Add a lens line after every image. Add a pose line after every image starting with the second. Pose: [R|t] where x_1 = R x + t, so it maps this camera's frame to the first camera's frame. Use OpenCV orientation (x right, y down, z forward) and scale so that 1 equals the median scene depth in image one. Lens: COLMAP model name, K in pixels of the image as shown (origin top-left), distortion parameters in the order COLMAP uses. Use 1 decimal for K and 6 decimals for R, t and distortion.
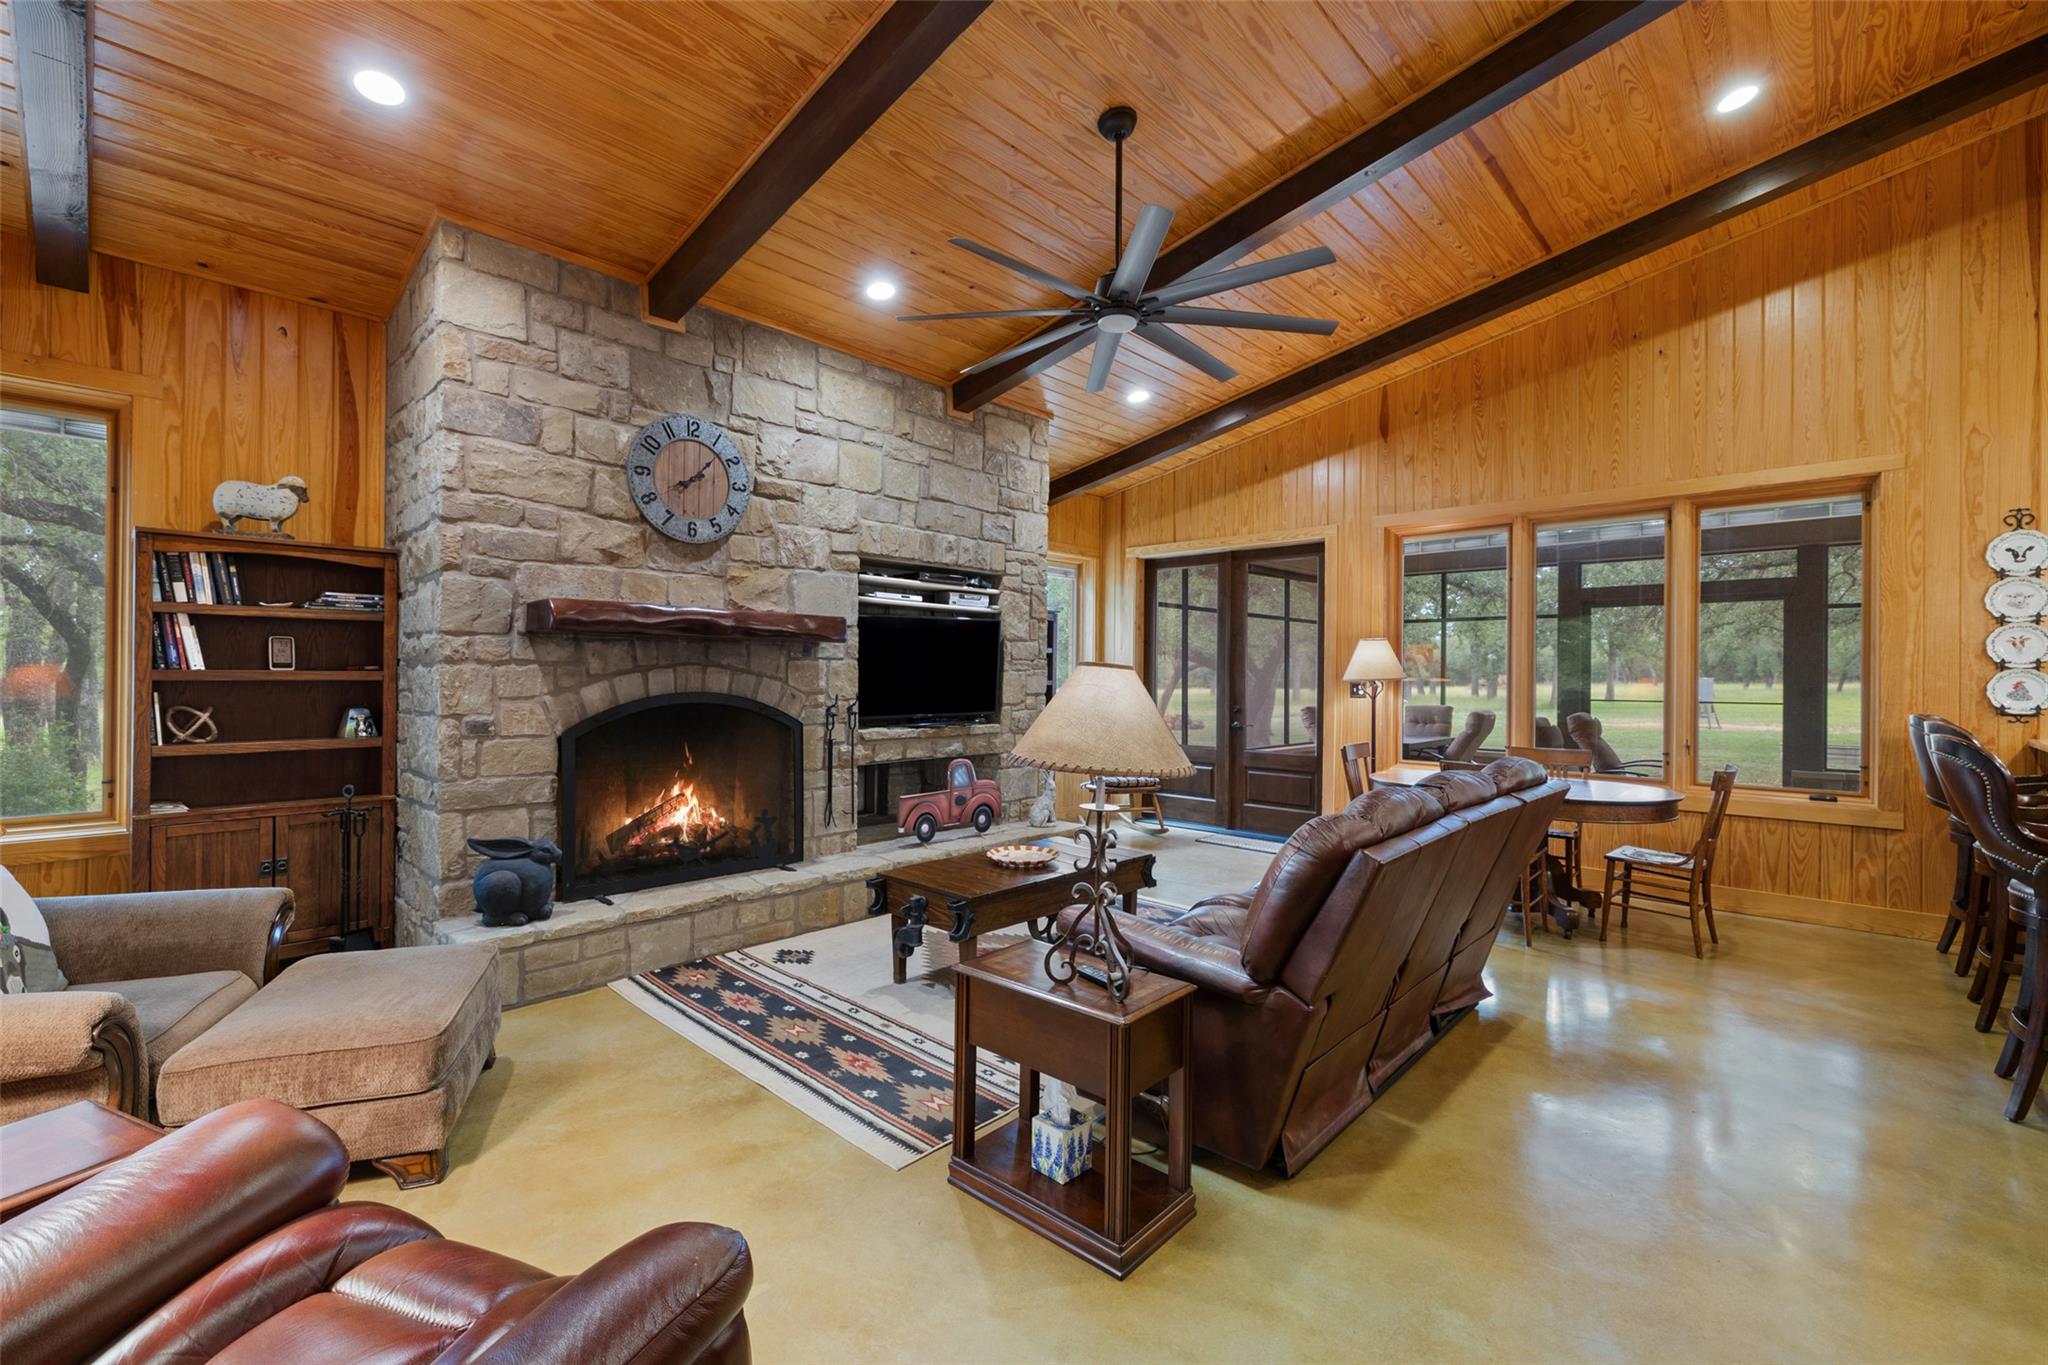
lens RADIAL K [[874.4, 0, 1017.4], [0, 874.4, 680.3], [0, 0, 1]] dist [-0.000003, -0.000027]
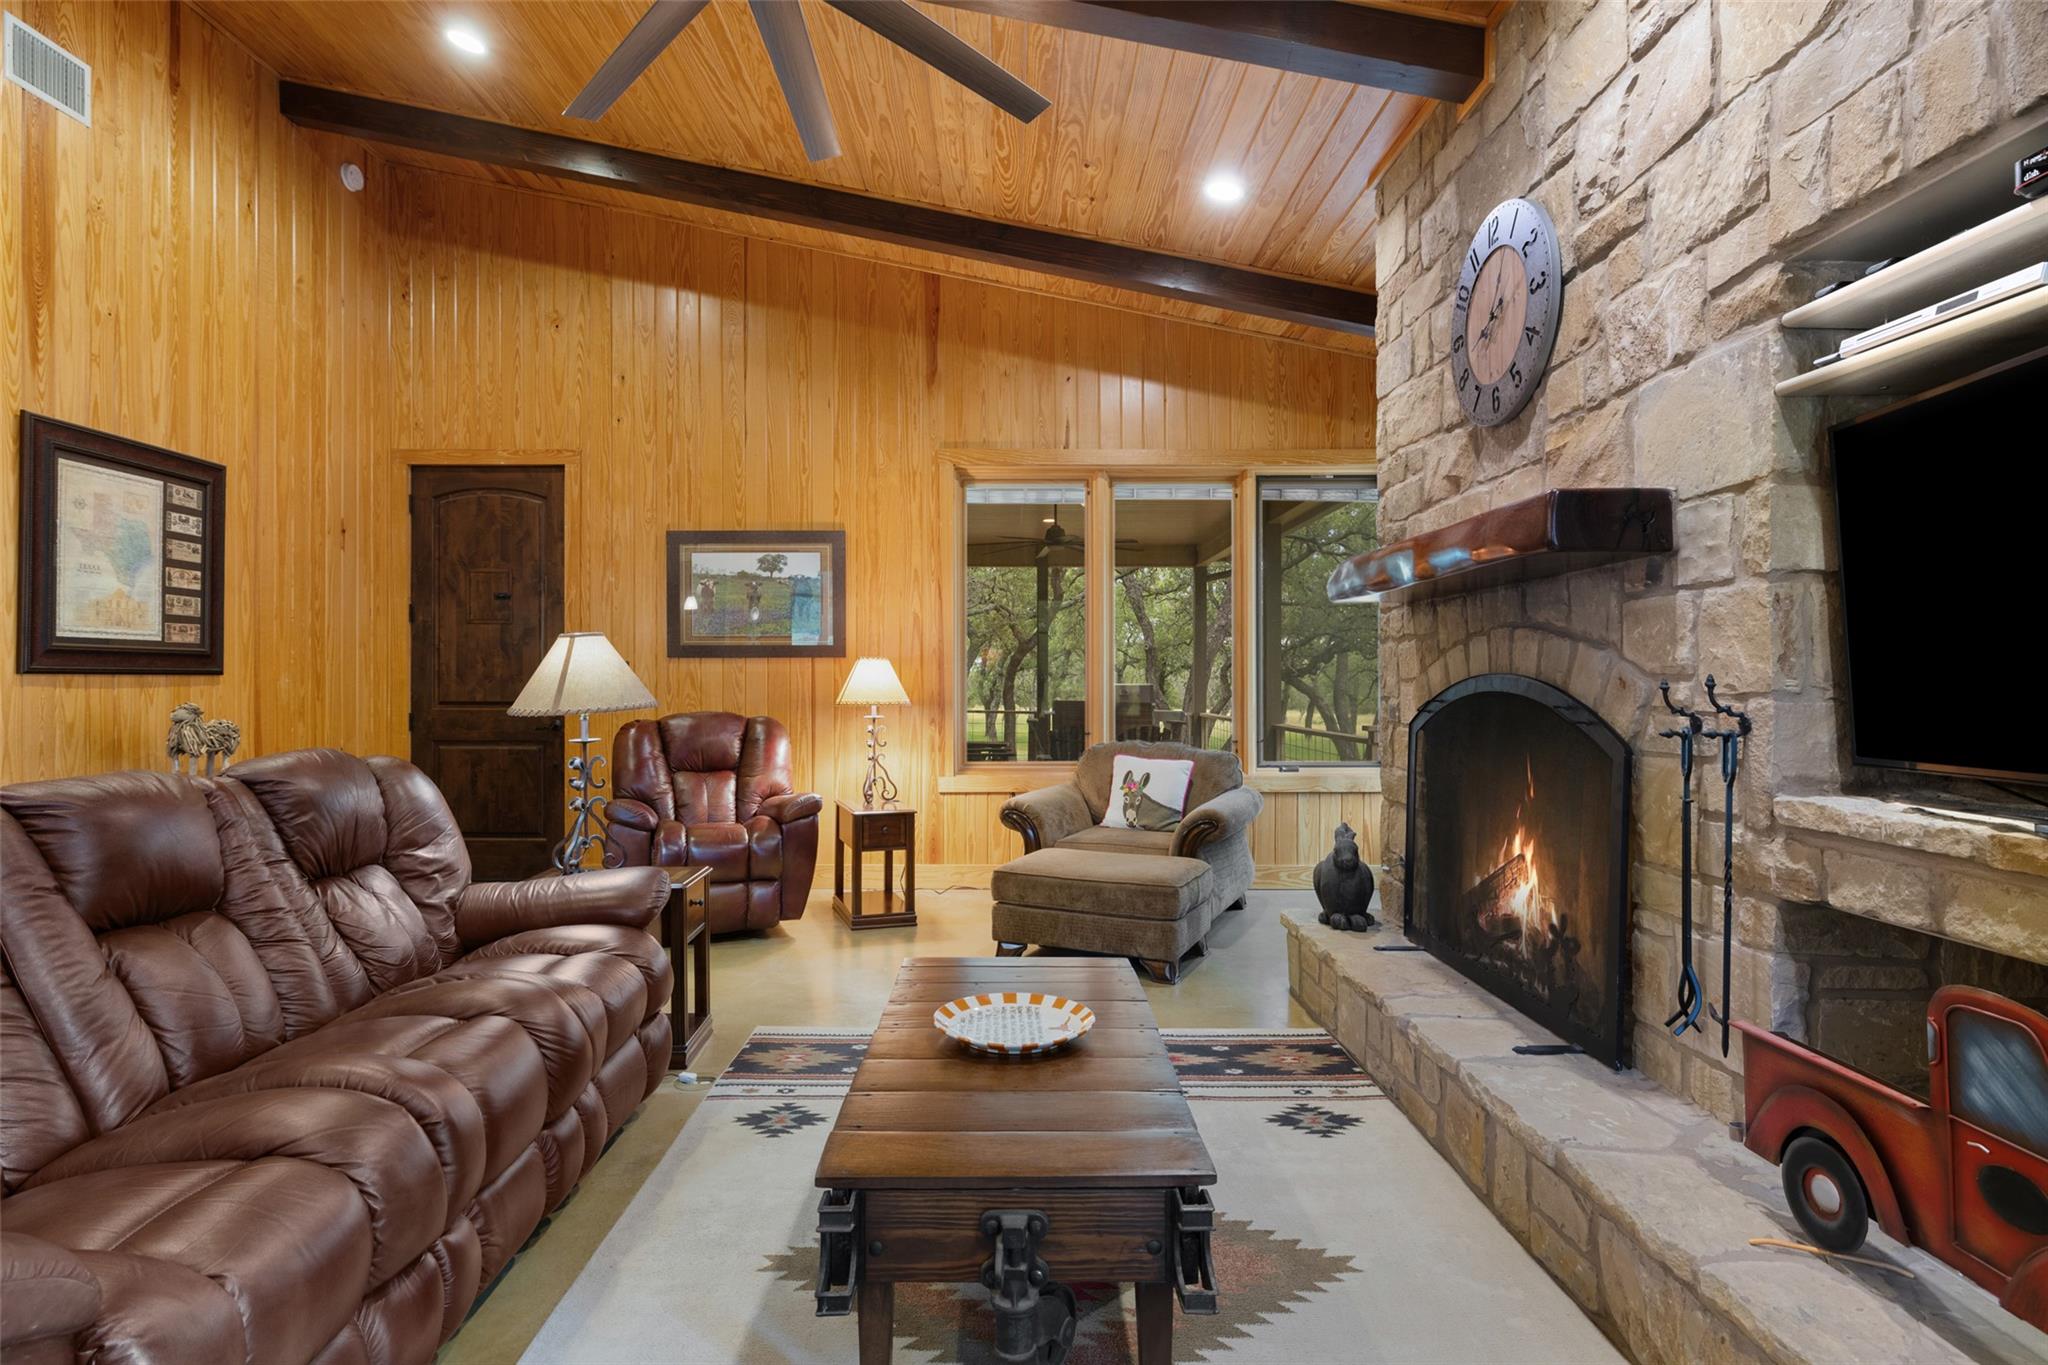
lens RADIAL K [[1052.9, 0, 1020.4], [0, 1052.9, 680.2], [0, 0, 1]] dist [-0.000552, 0.000042]
pose [[-0.732380, -0.004436, -0.680882, 0.389944], [-0.003551, 0.999990, -0.002695, 0.023311], [0.680887, 0.000444, -0.732388, 1.444349]]
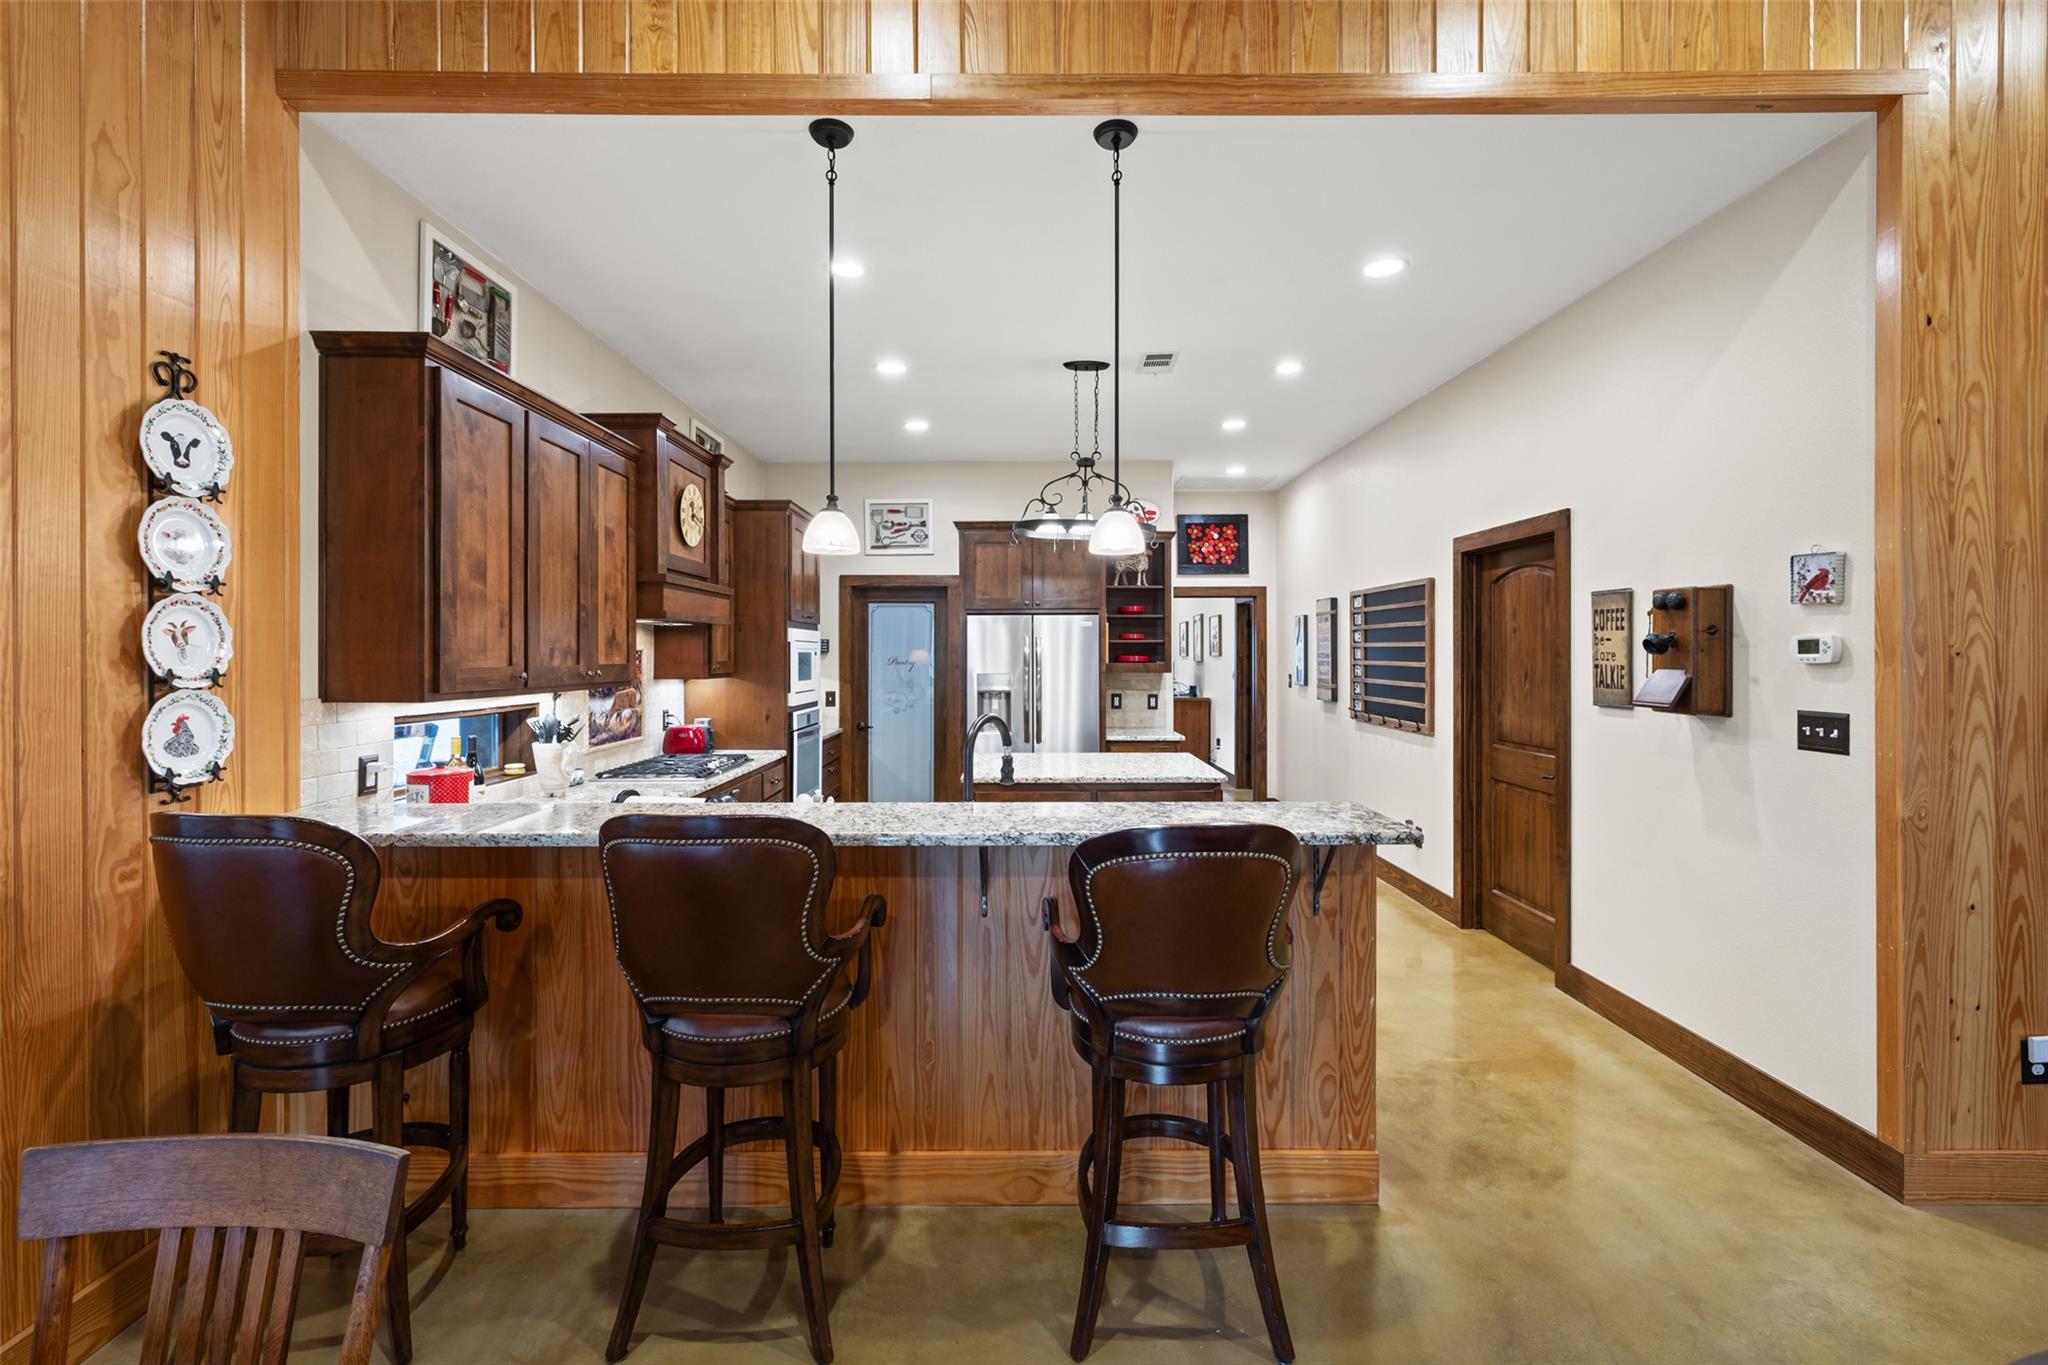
lens RADIAL K [[874.4, 0, 1017.5], [0, 874.4, 651.3], [0, 0, 1]] dist [-0.000003, -0.000027]
pose [[-0.677025, 0.000990, 0.735960, 0.180932], [0.004670, 0.999985, 0.002951, -0.012486], [-0.735945, 0.005435, -0.677019, 0.369150]]
